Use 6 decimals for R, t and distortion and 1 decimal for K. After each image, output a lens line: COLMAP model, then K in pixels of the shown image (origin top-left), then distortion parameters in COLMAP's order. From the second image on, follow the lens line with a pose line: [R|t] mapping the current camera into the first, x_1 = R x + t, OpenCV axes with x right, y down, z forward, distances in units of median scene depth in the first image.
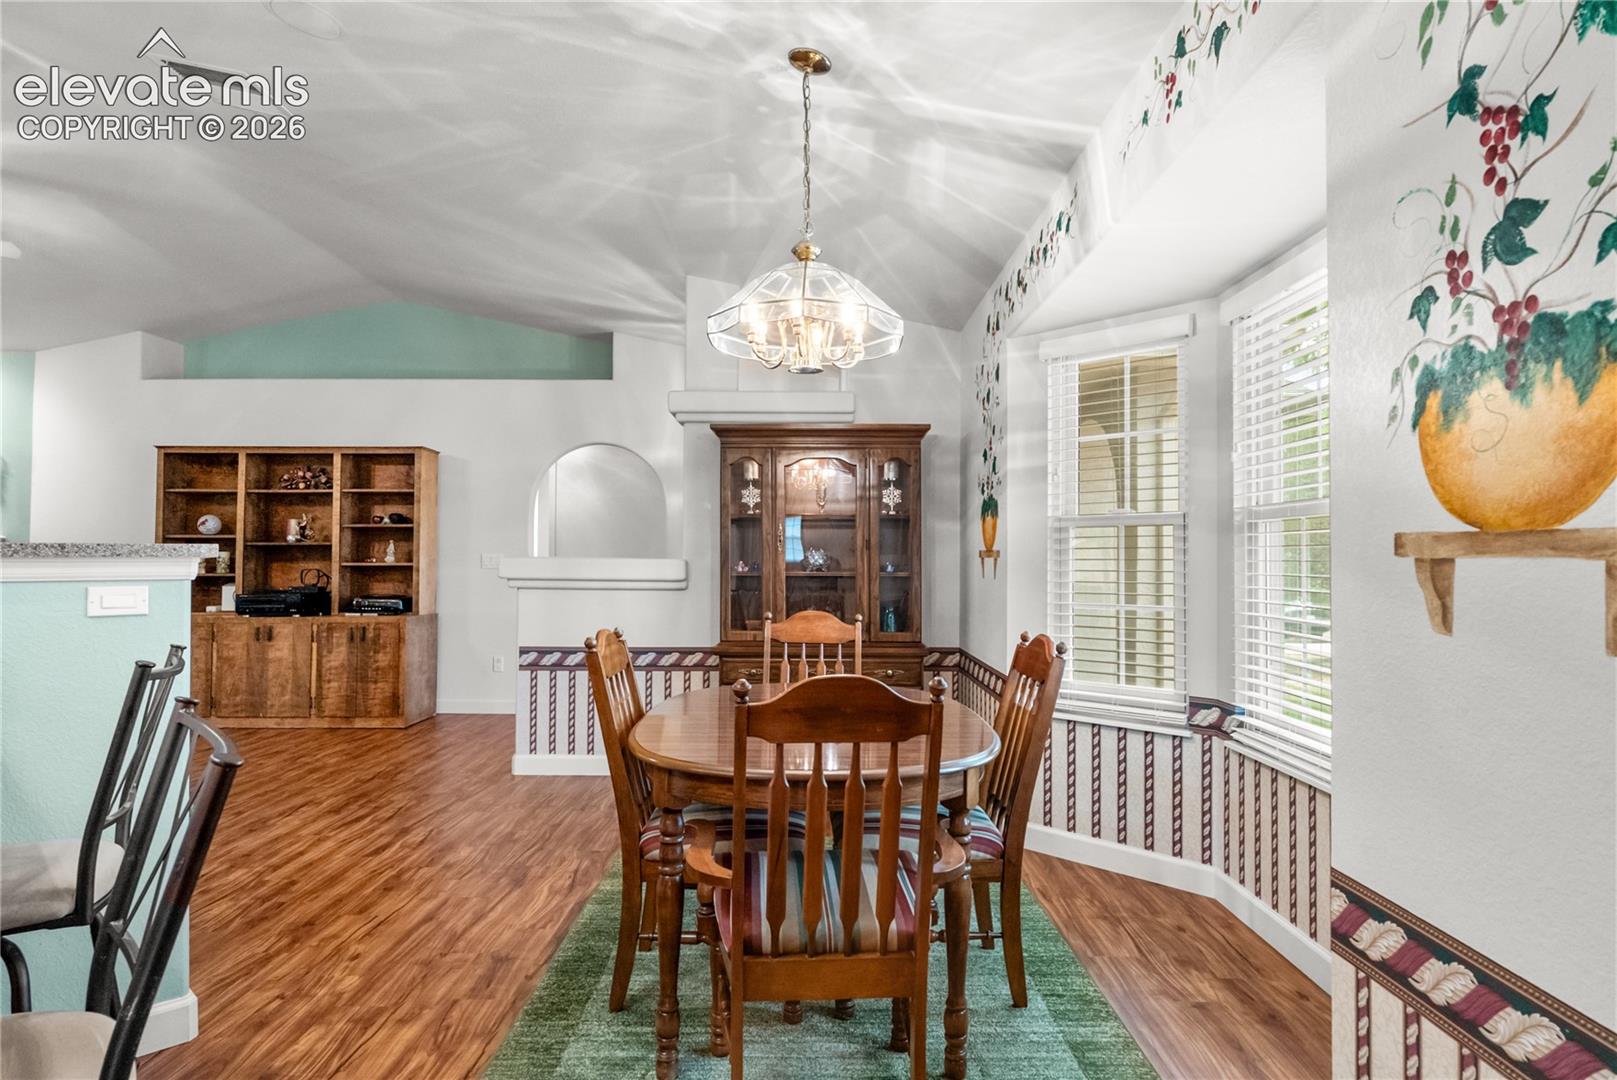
lens RADIAL K [[897.4, 0, 811.1], [0, 897.4, 543.3], [0, 0, 1]] dist [-0.006107, 0.002318]
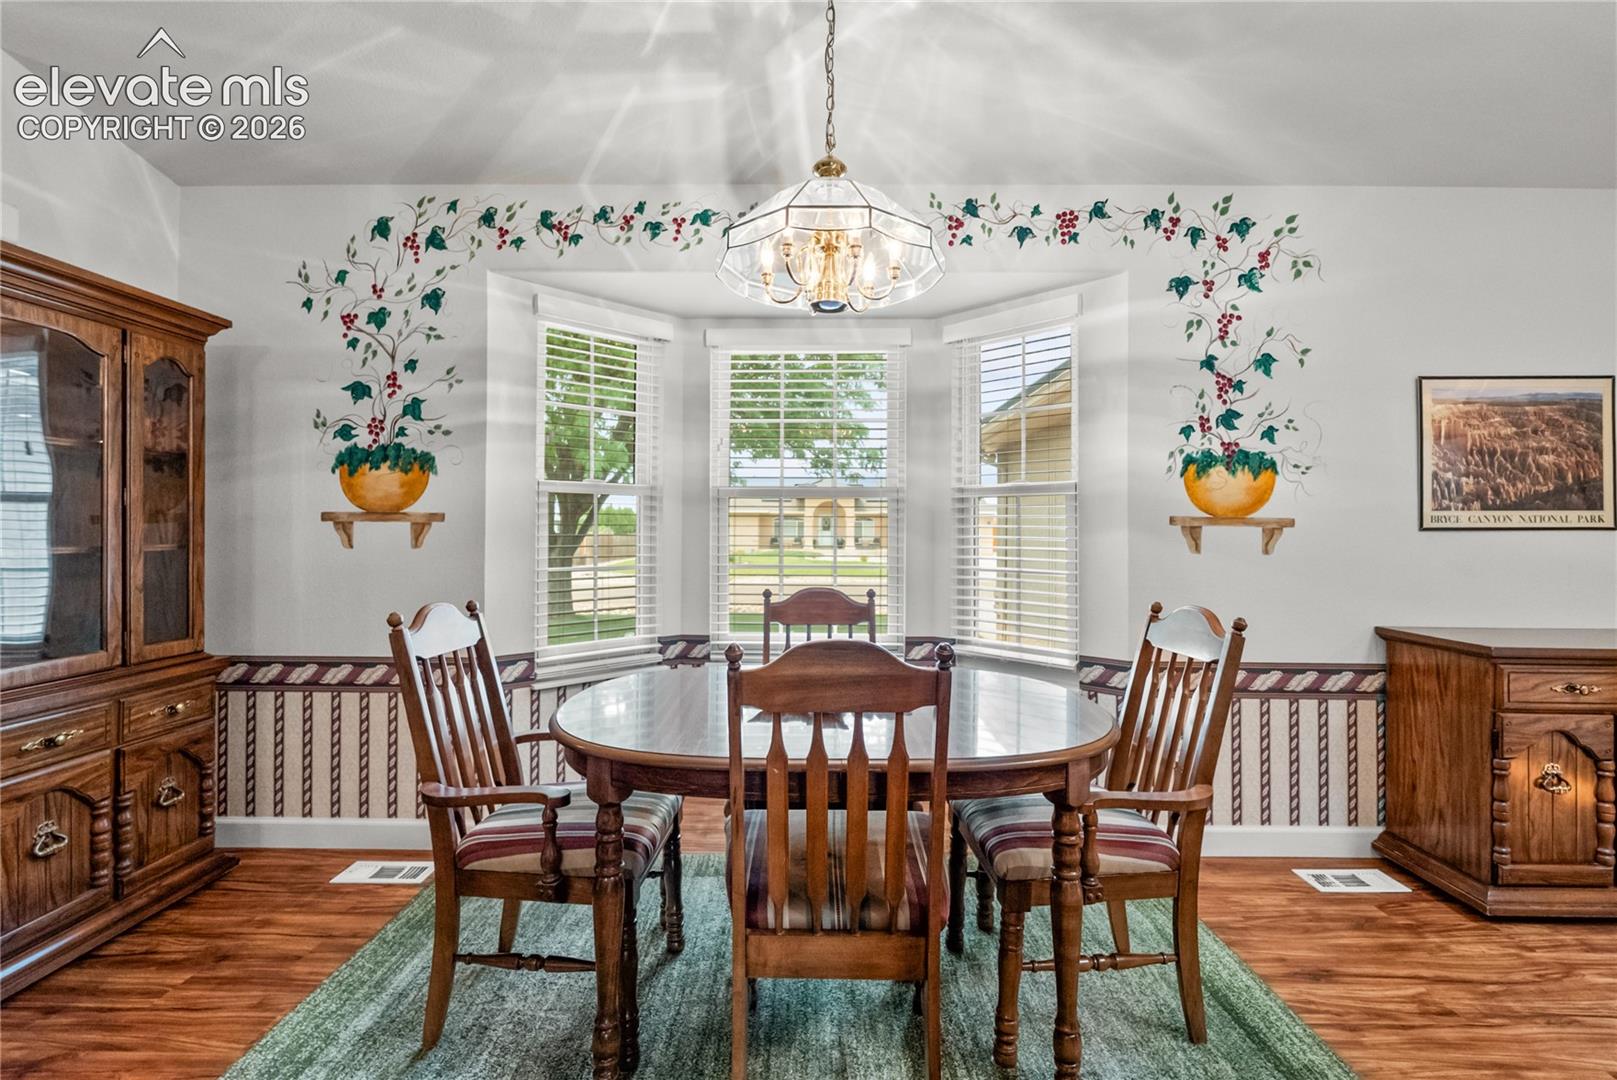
lens RADIAL K [[711.0, 0, 809.0], [0, 711.0, 531.6], [0, 0, 1]] dist [-0.008629, 0.001444]
pose [[0.013428, 0.004462, 0.999900, -0.286027], [-0.020105, 0.999789, -0.004191, 0.012721], [-0.999708, -0.020047, 0.013515, 0.415412]]
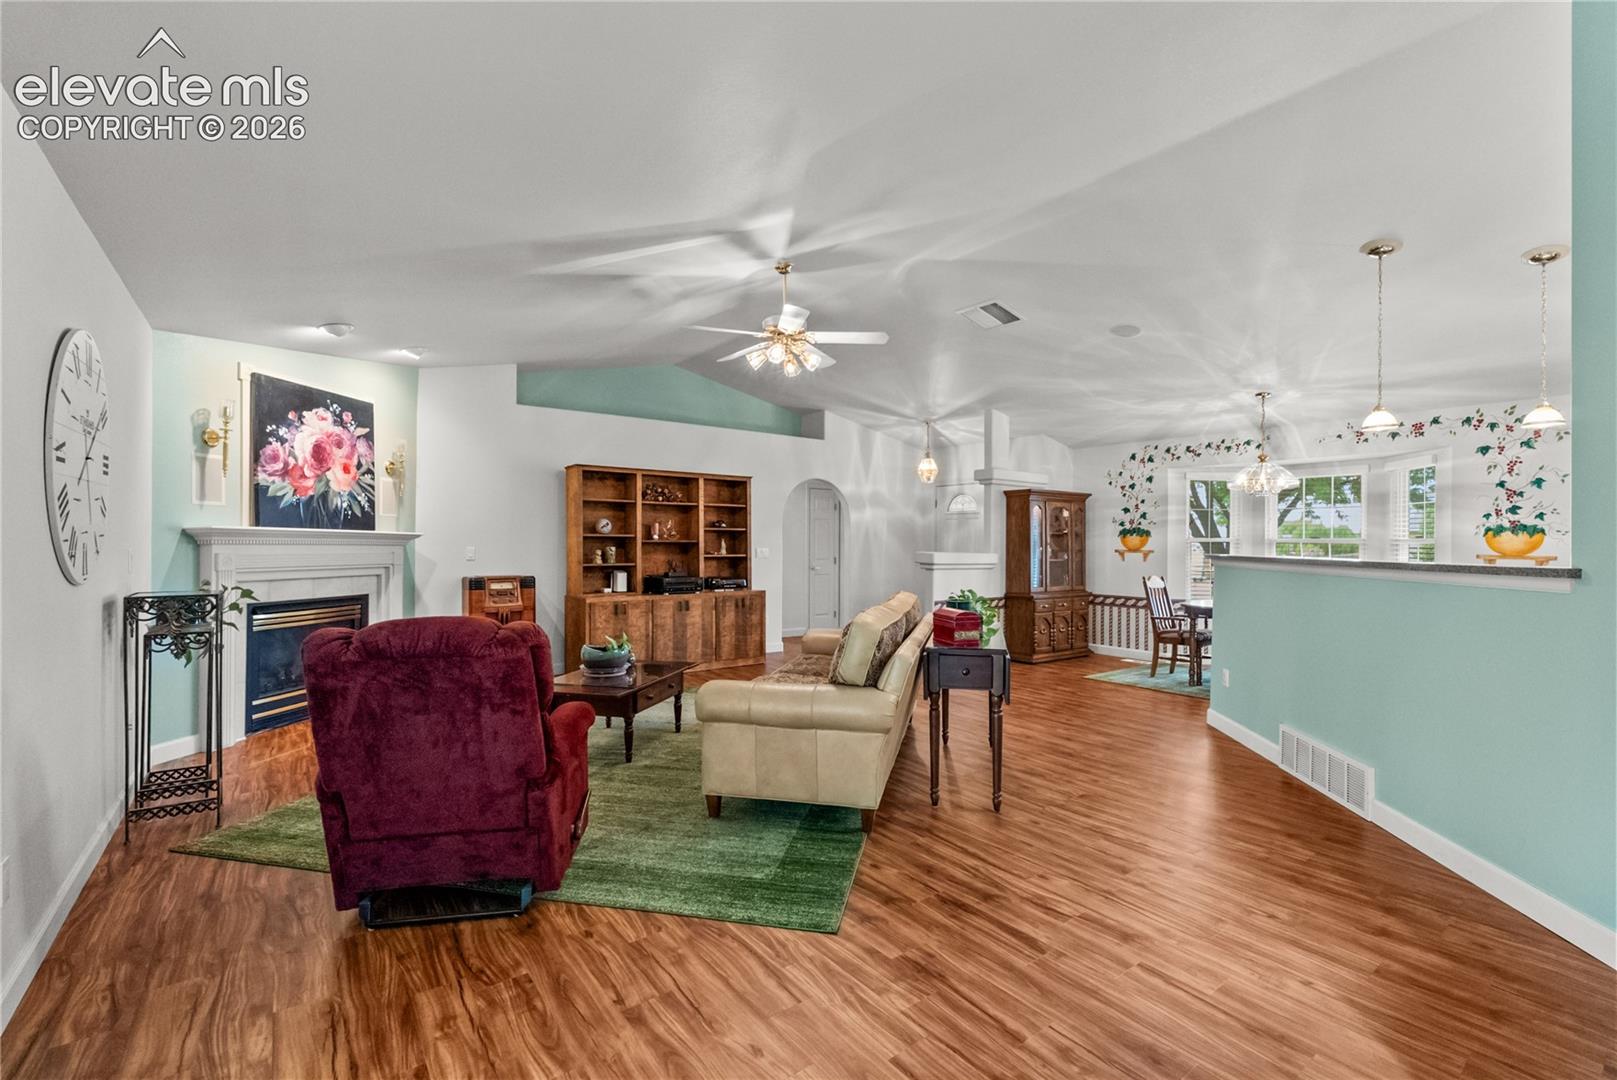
lens RADIAL K [[711.0, 0, 809.2], [0, 711.0, 538.8], [0, 0, 1]] dist [-0.008629, 0.001444]
pose [[0.801920, 0.007941, 0.597379, -1.120821], [-0.016018, 0.999838, 0.008211, -0.016590], [-0.597217, -0.016153, 0.801917, -0.011663]]
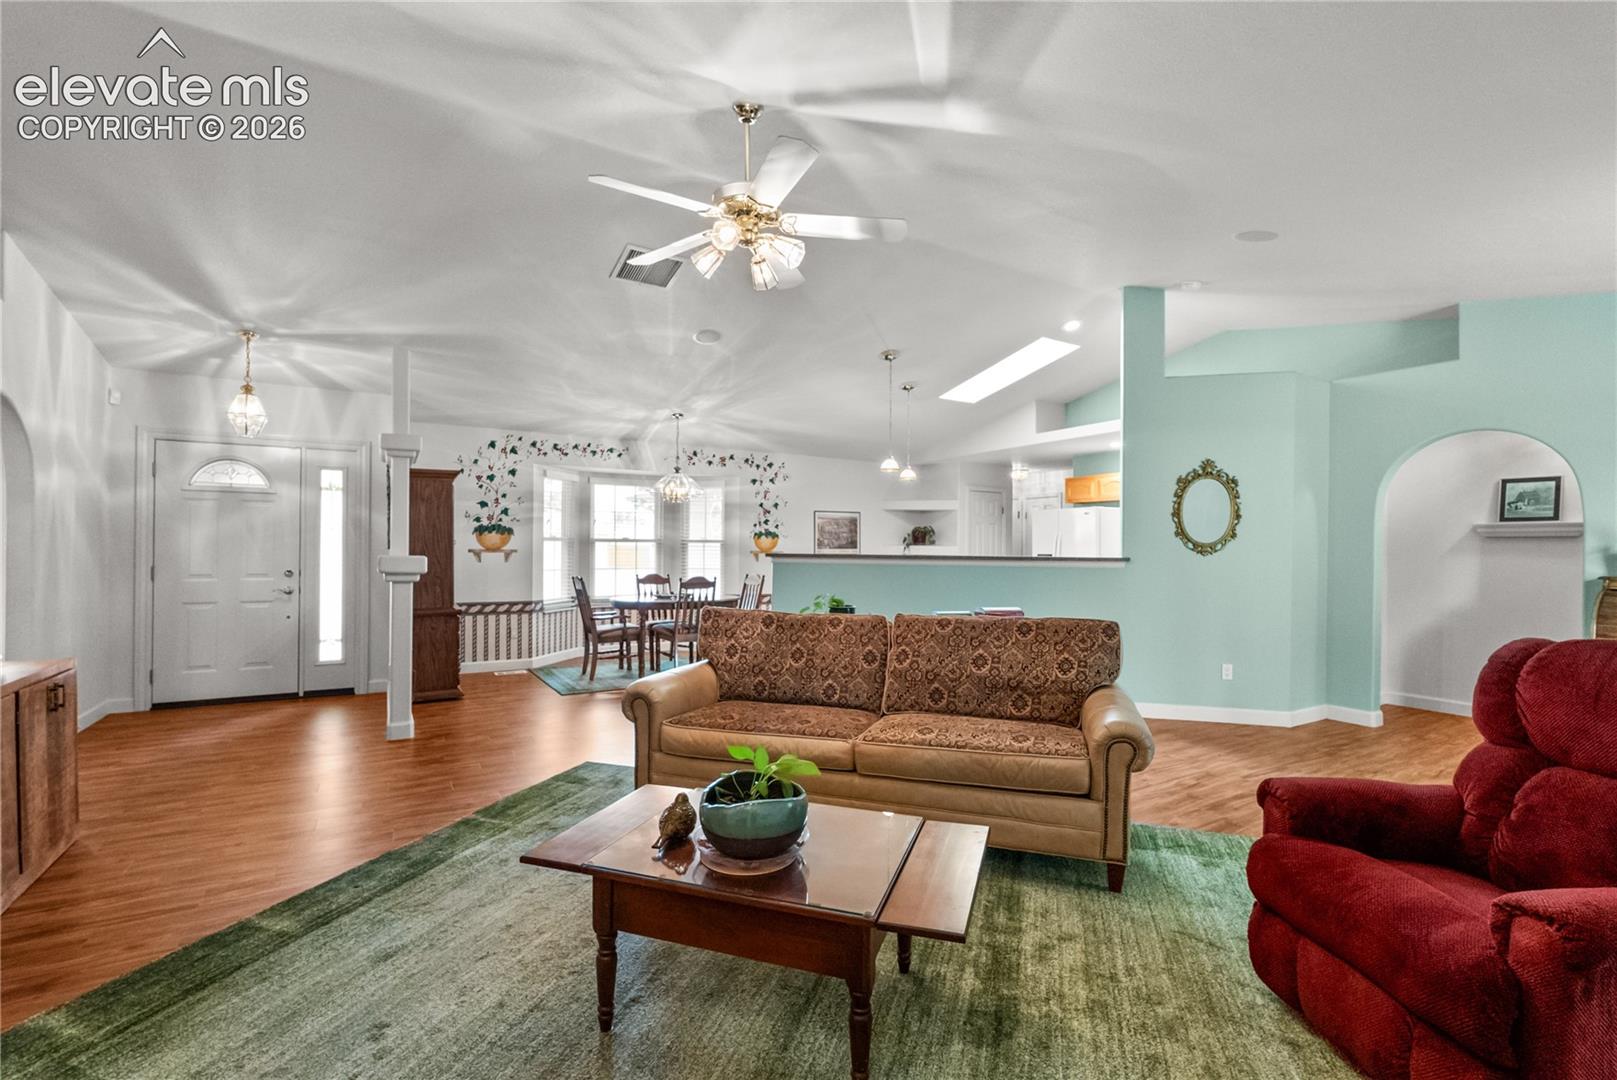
lens RADIAL K [[711.0, 0, 813.8], [0, 711.0, 544.1], [0, 0, 1]] dist [-0.008629, 0.001444]
pose [[-0.518860, -0.001576, 0.854858, -1.126940], [-0.022443, 0.999679, -0.011779, -0.001756], [-0.854564, -0.025297, -0.518729, 0.828514]]
